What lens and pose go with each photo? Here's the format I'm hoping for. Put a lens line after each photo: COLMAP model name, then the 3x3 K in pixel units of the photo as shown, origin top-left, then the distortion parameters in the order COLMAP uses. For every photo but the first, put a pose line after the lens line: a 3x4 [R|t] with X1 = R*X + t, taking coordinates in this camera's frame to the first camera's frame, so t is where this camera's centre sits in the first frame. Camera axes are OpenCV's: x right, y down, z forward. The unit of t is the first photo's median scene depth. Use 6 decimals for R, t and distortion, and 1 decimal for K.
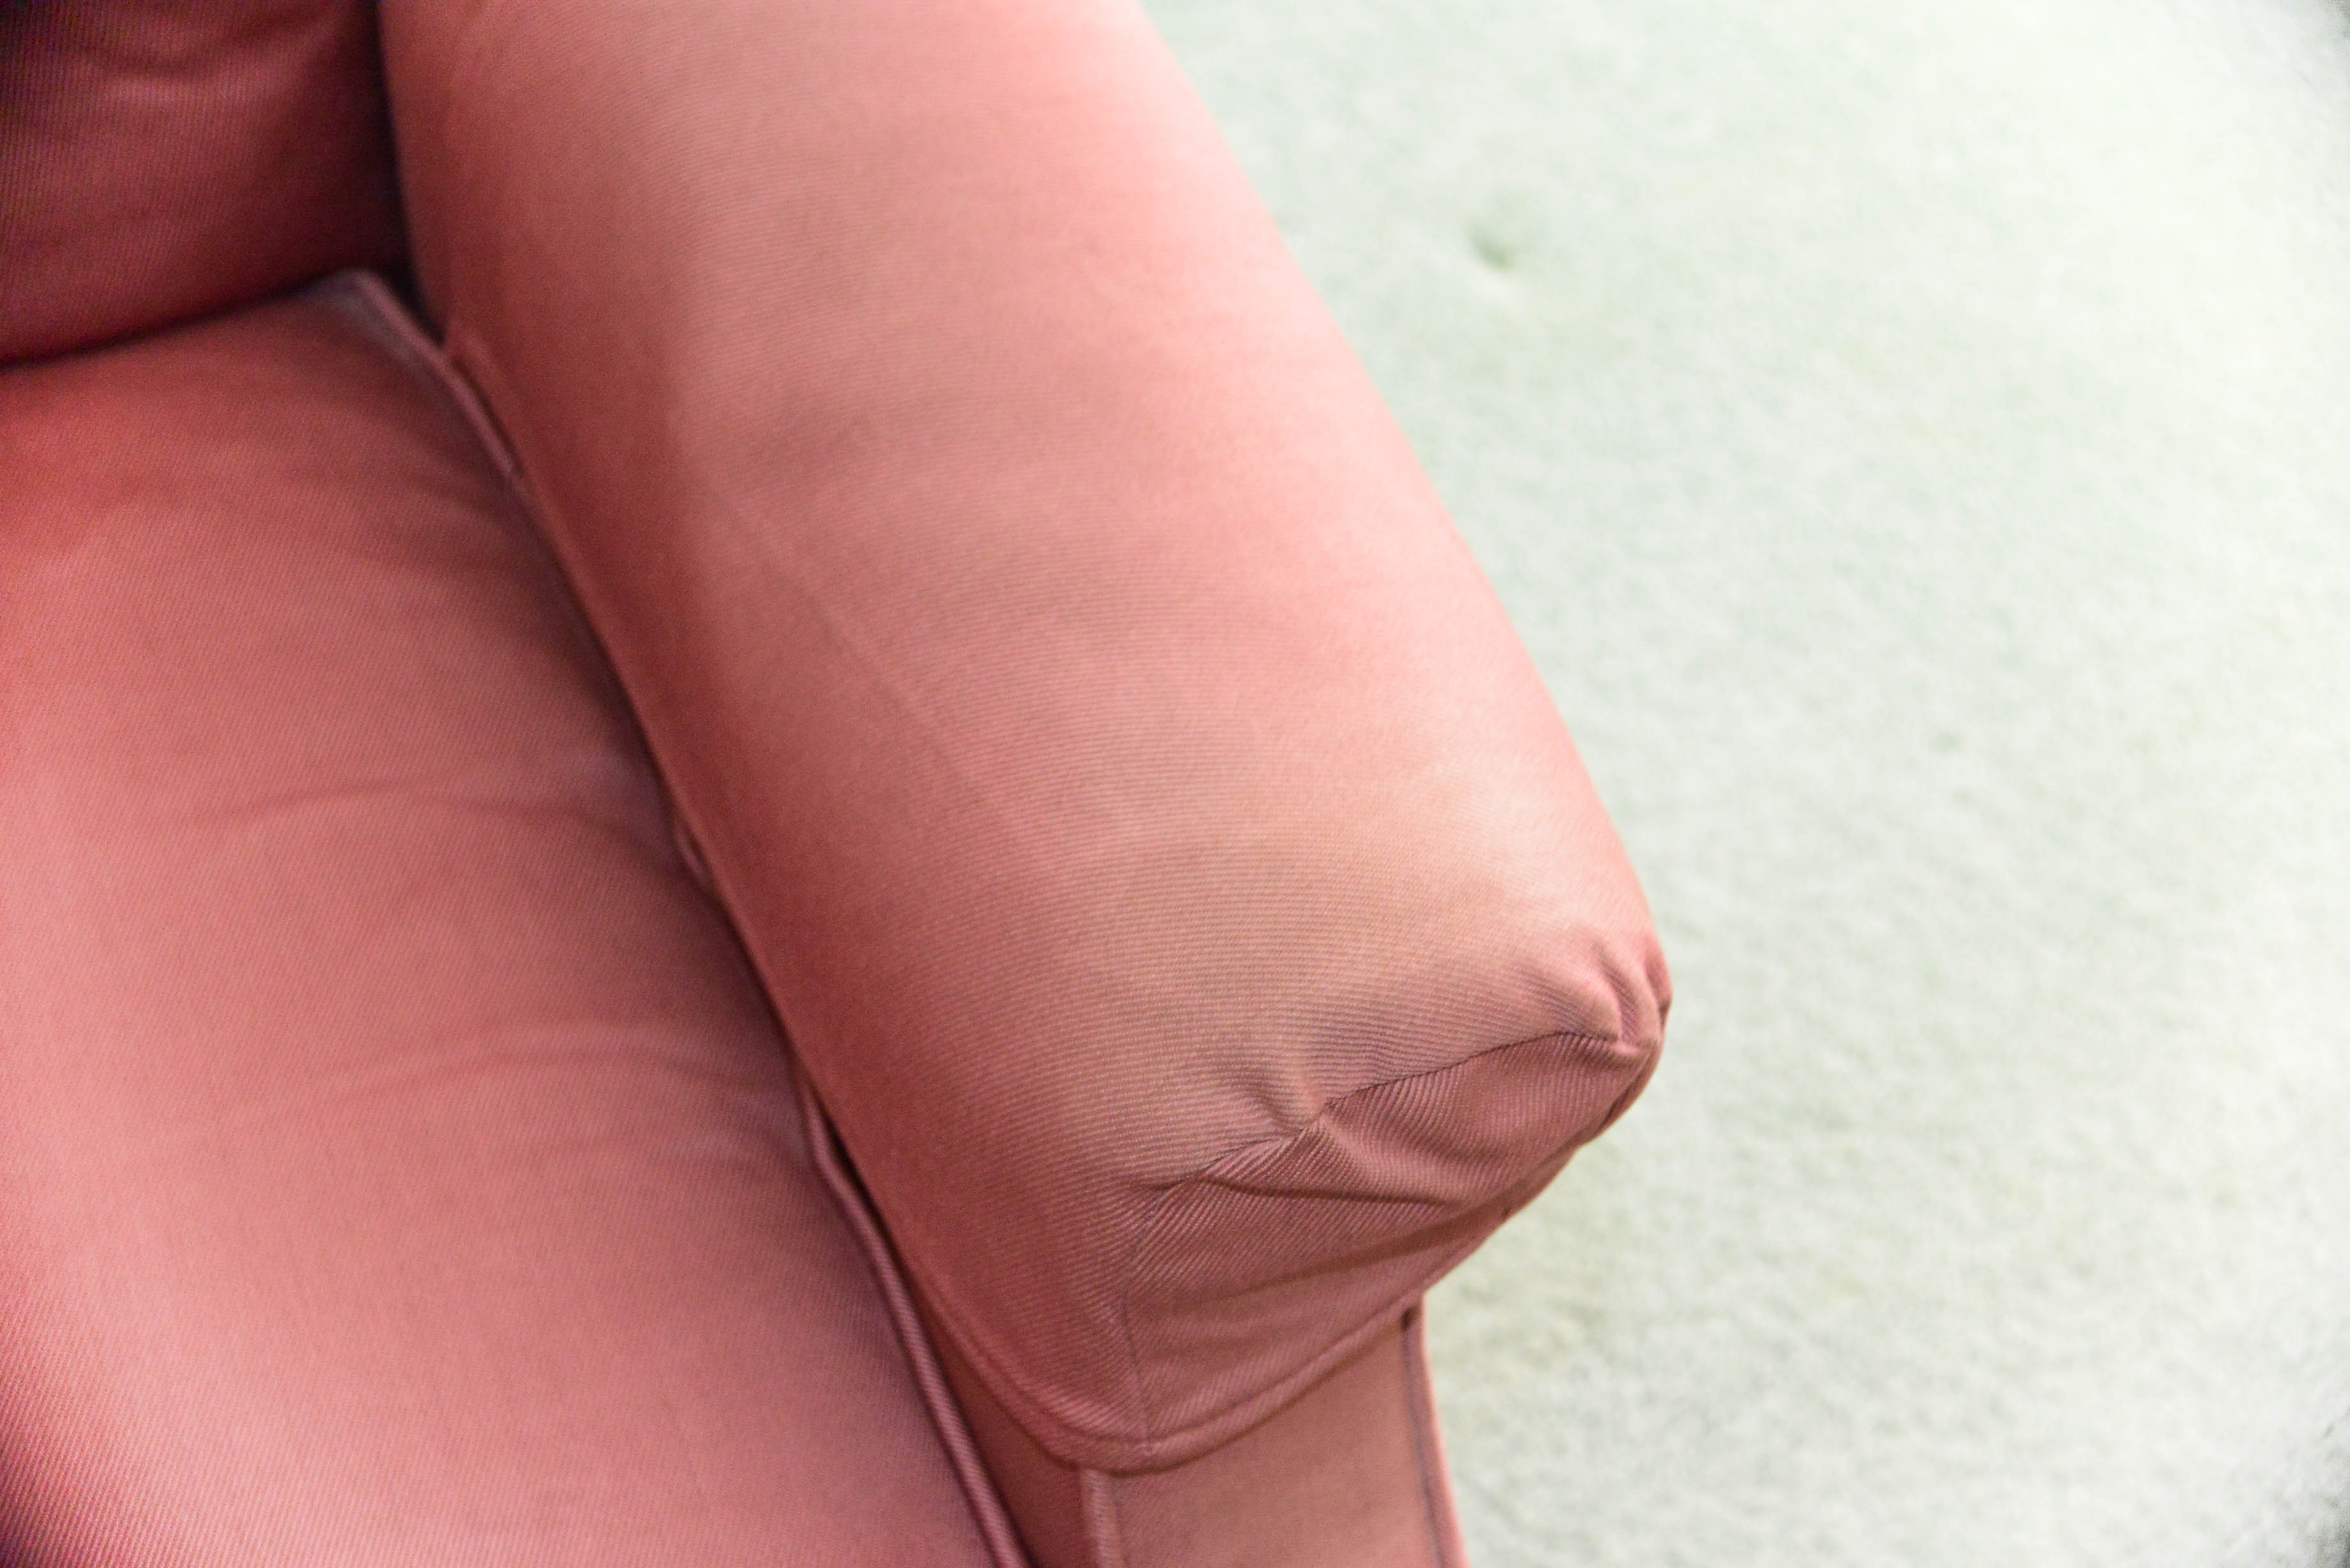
lens RADIAL K [[3469.3, 0, 1175.0], [0, 3469.3, 784.0], [0, 0, 1]] dist [0.025727, 0.090071]
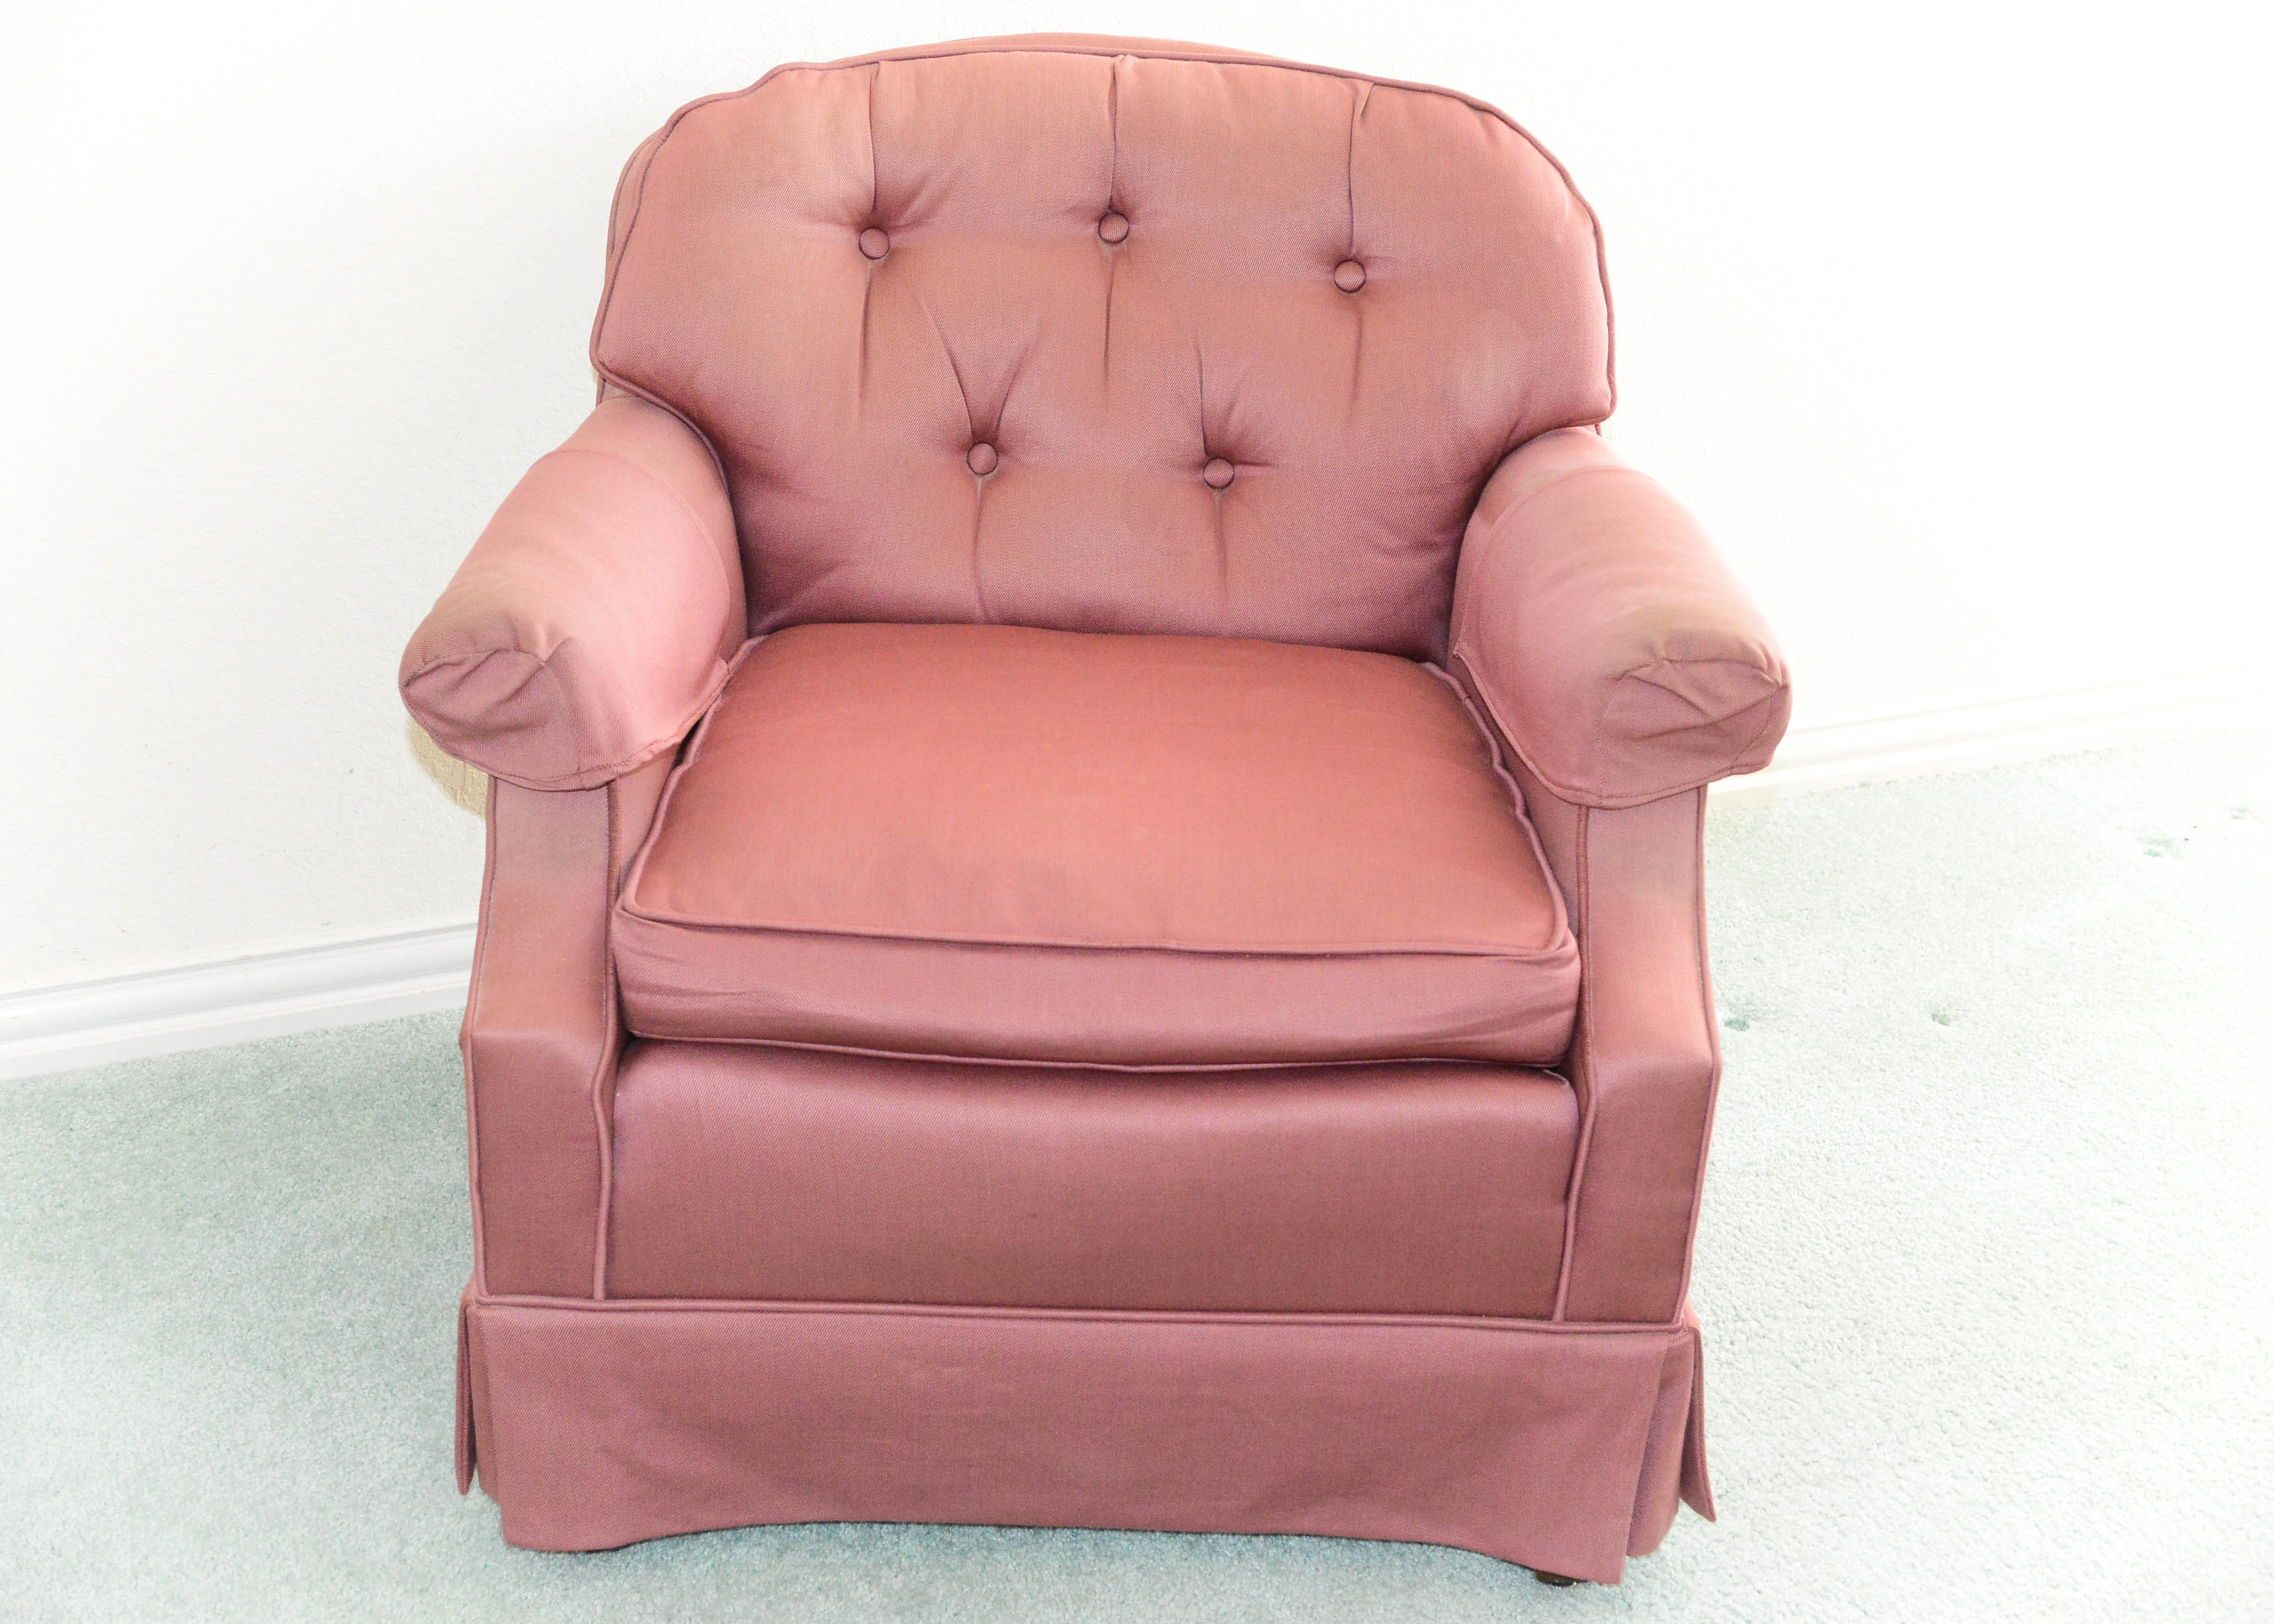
lens RADIAL K [[2953.0, 0, 1137.0], [0, 2953.0, 812.0], [0, 0, 1]] dist [0.008895, 0.052856]
pose [[0.931670, 0.126178, -0.340691, 0.465771], [-0.287905, 0.828378, -0.480522, 1.451554], [0.221590, 0.545774, 0.808102, -1.127827]]
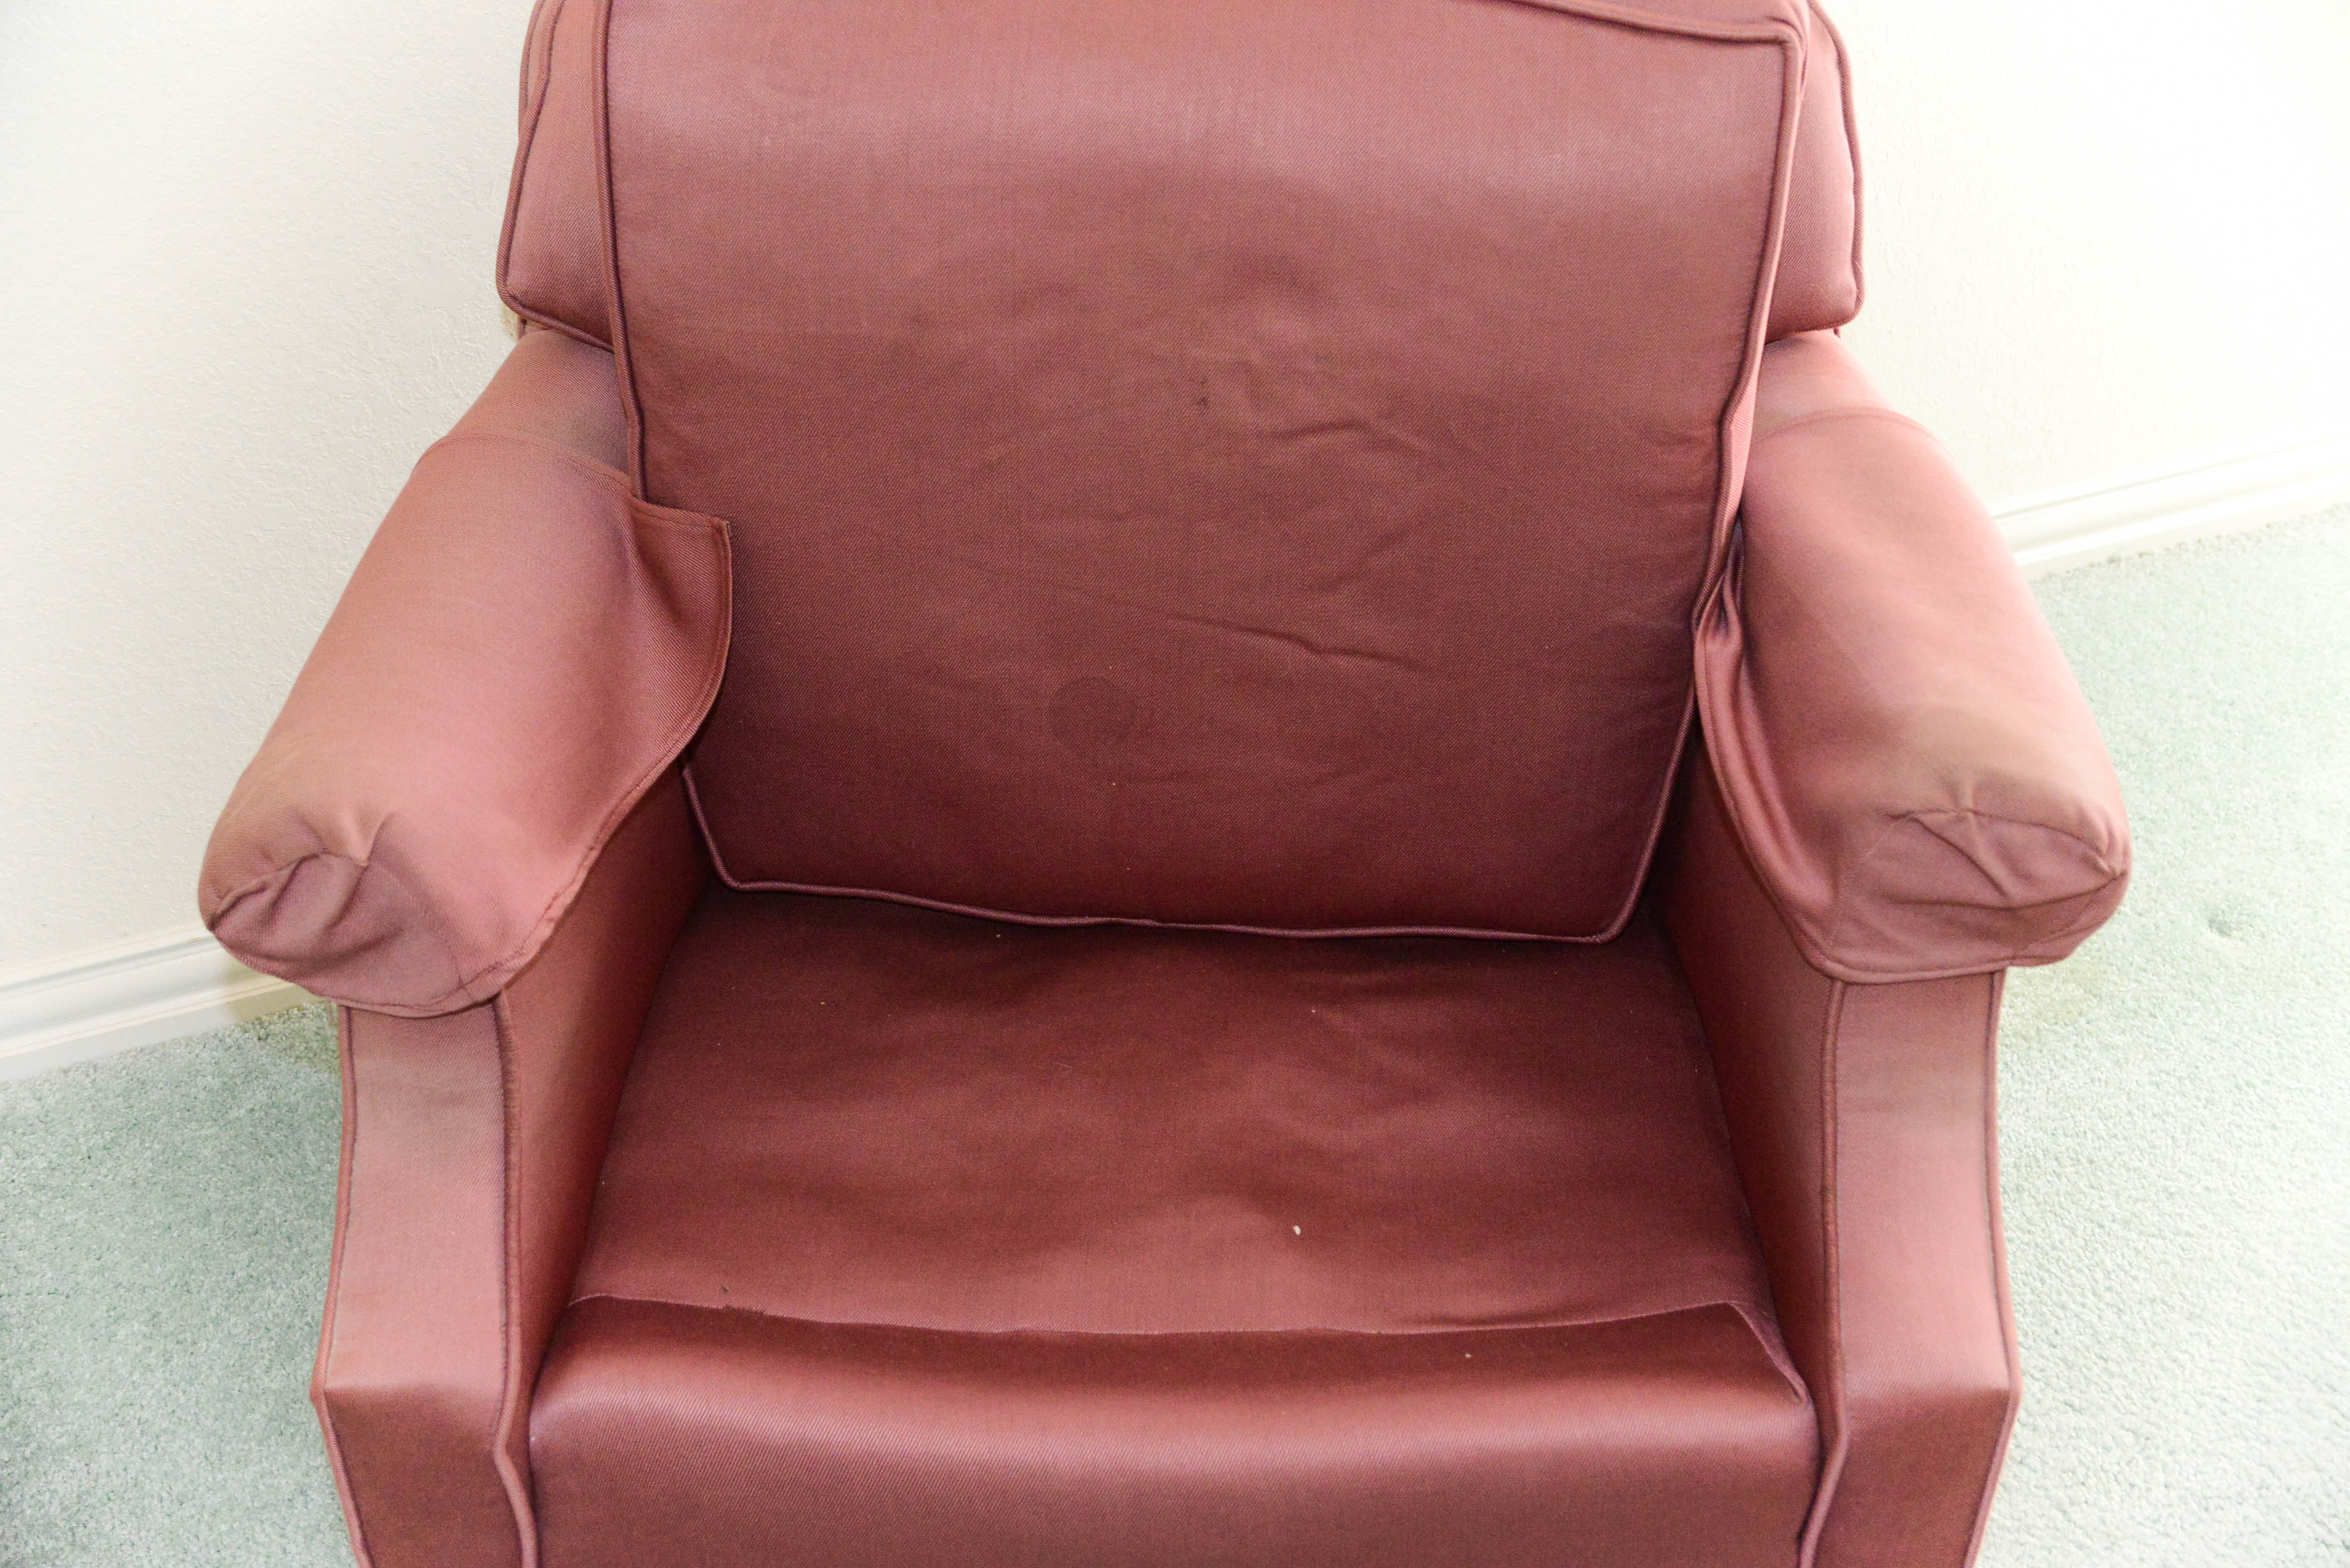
lens RADIAL K [[2703.5, 0, 1175.0], [0, 2703.5, 784.0], [0, 0, 1]] dist [0.022431, 0.011279]
pose [[0.918118, 0.176900, -0.354633, 0.167523], [-0.284758, 0.916832, -0.279878, 0.608952], [0.275629, 0.357946, 0.892134, -0.678994]]
